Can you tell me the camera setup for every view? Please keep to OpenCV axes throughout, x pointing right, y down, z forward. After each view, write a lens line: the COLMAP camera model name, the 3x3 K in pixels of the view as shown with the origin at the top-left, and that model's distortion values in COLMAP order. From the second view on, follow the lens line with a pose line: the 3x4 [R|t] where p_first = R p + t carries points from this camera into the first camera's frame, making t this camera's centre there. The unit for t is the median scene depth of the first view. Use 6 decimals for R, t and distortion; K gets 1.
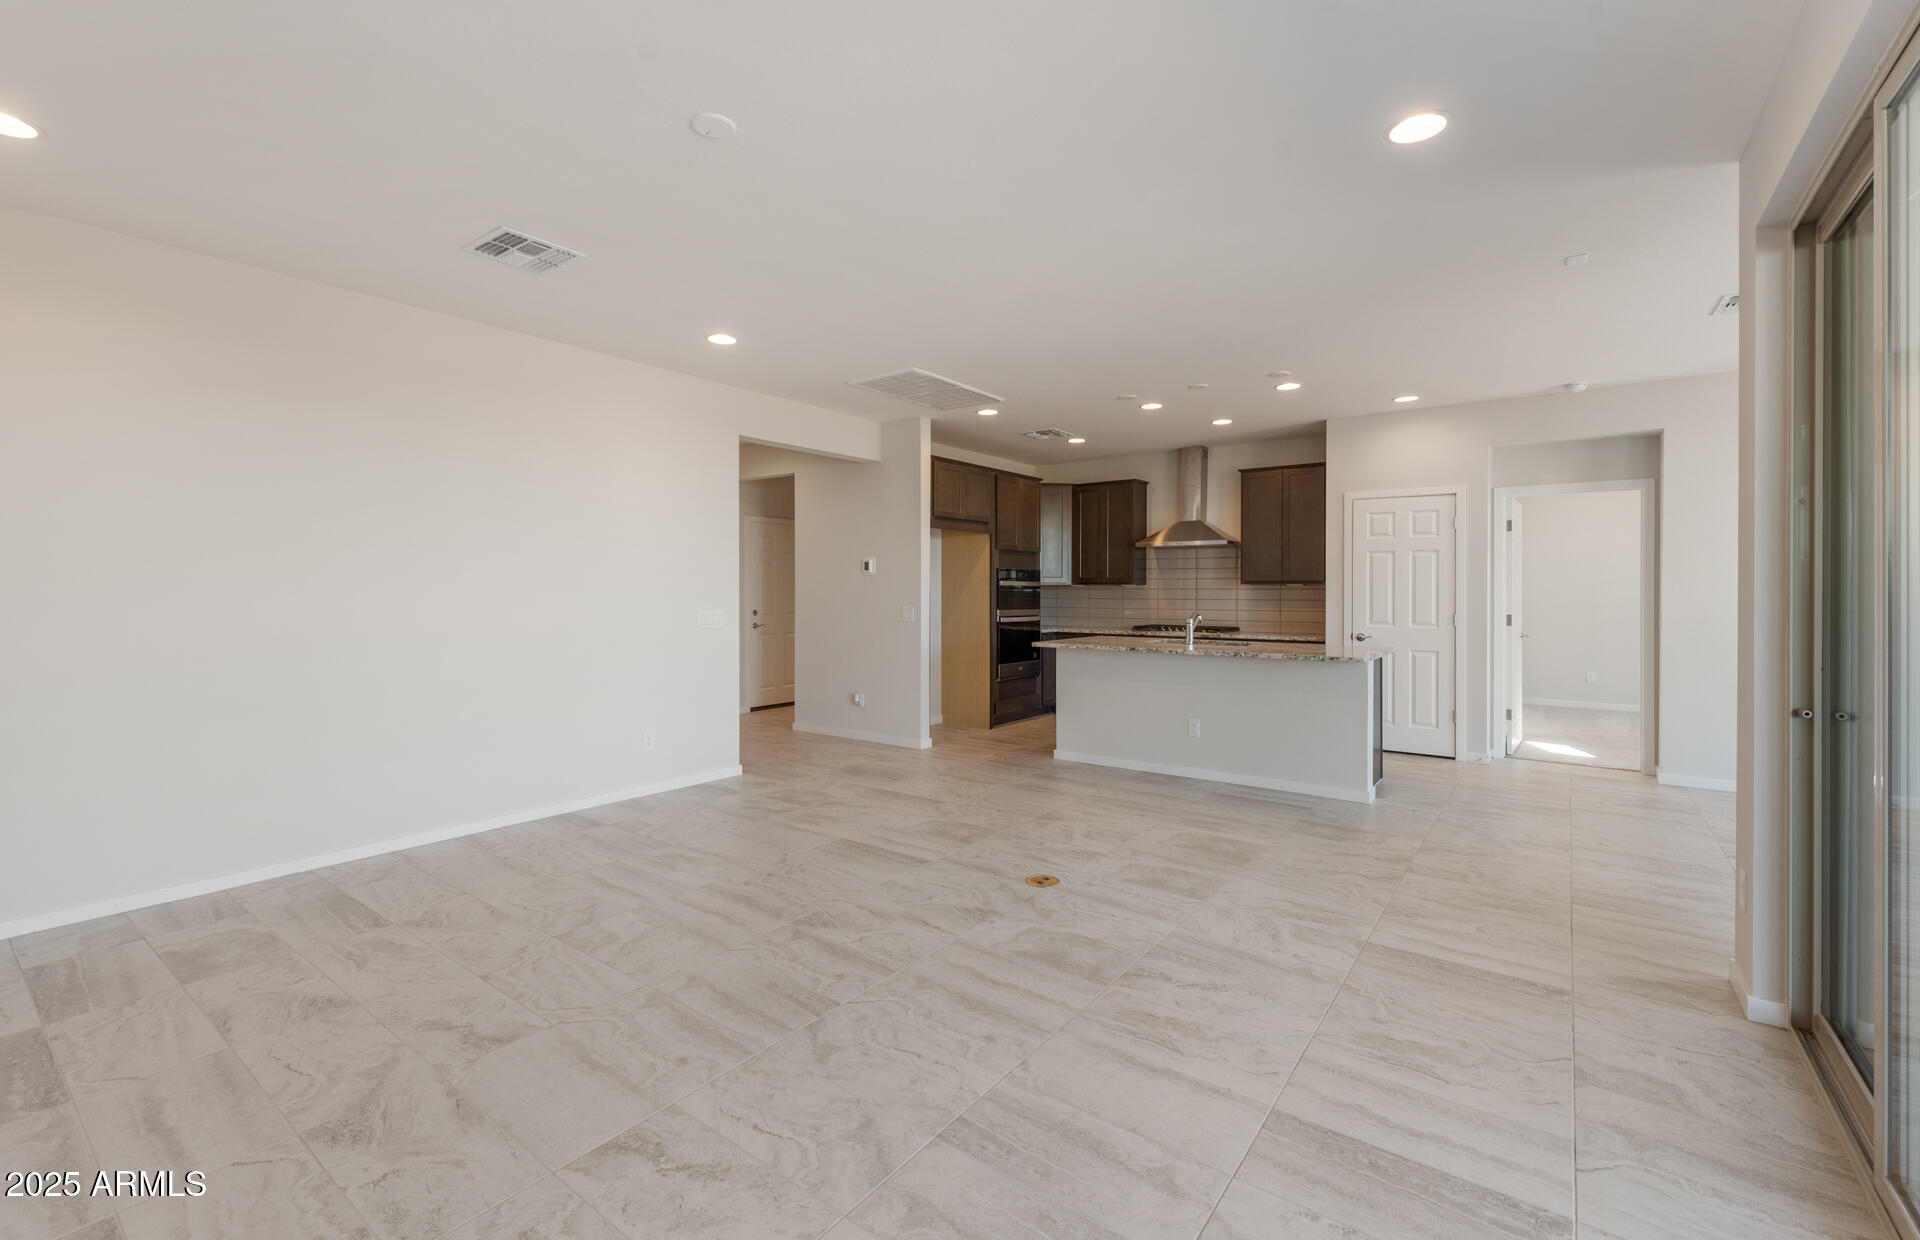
lens RADIAL K [[792.0, 0, 942.2], [0, 792.0, 590.8], [0, 0, 1]] dist [0.012554, -0.004627]
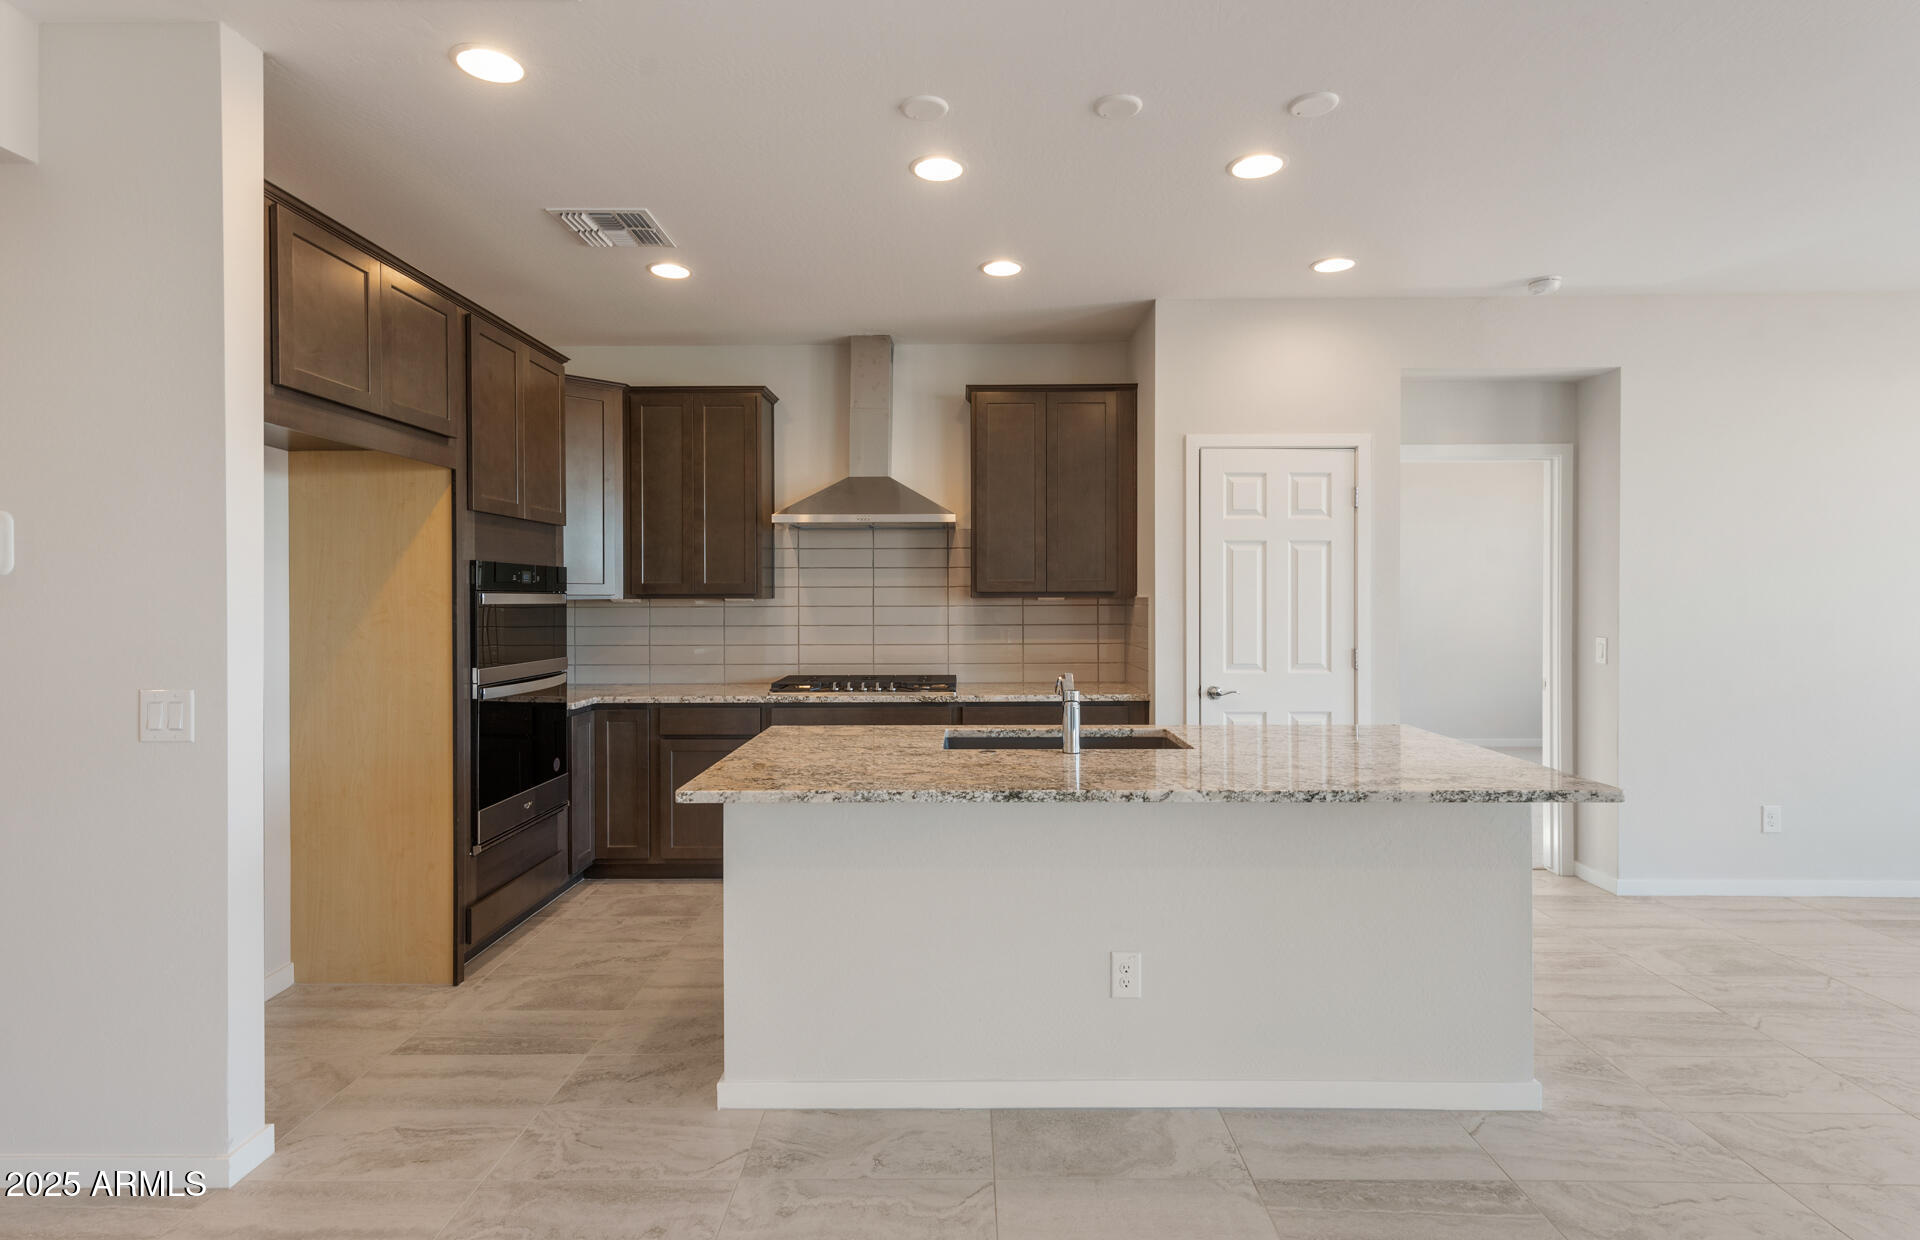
lens RADIAL K [[947.4, 0, 954.2], [0, 947.4, 597.7], [0, 0, 1]] dist [0.014886, -0.002225]
pose [[0.798141, -0.007150, 0.602428, -0.027685], [0.005482, 0.999974, 0.004605, -0.014473], [-0.602445, -0.000373, 0.798160, 0.632598]]
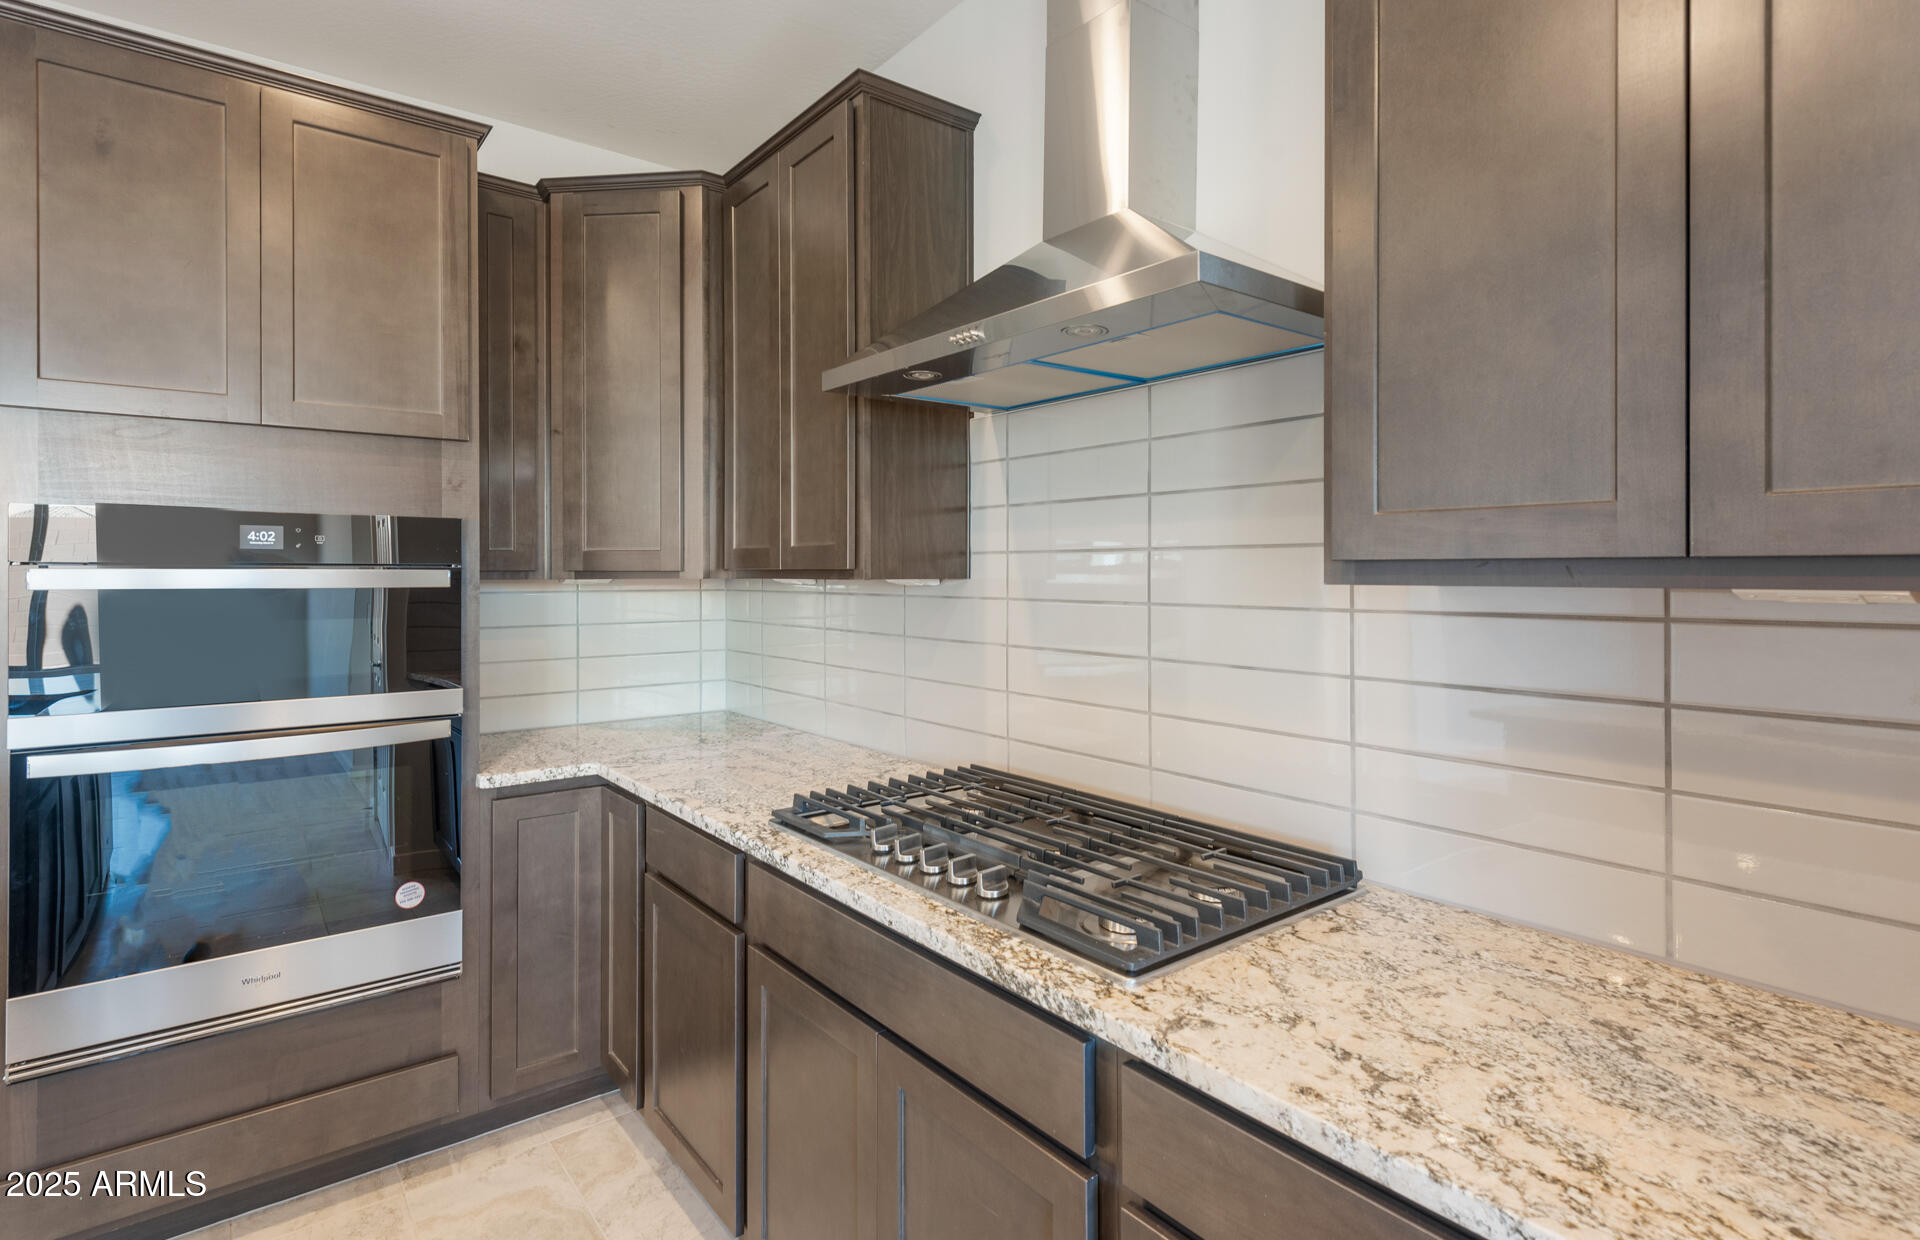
lens RADIAL K [[947.4, 0, 952.4], [0, 947.4, 574.3], [0, 0, 1]] dist [0.014886, -0.002225]
pose [[0.971146, -0.003133, -0.238464, 0.452257], [0.003339, 0.999994, 0.000459, -0.012901], [0.238462, -0.001242, 0.971151, 1.063724]]
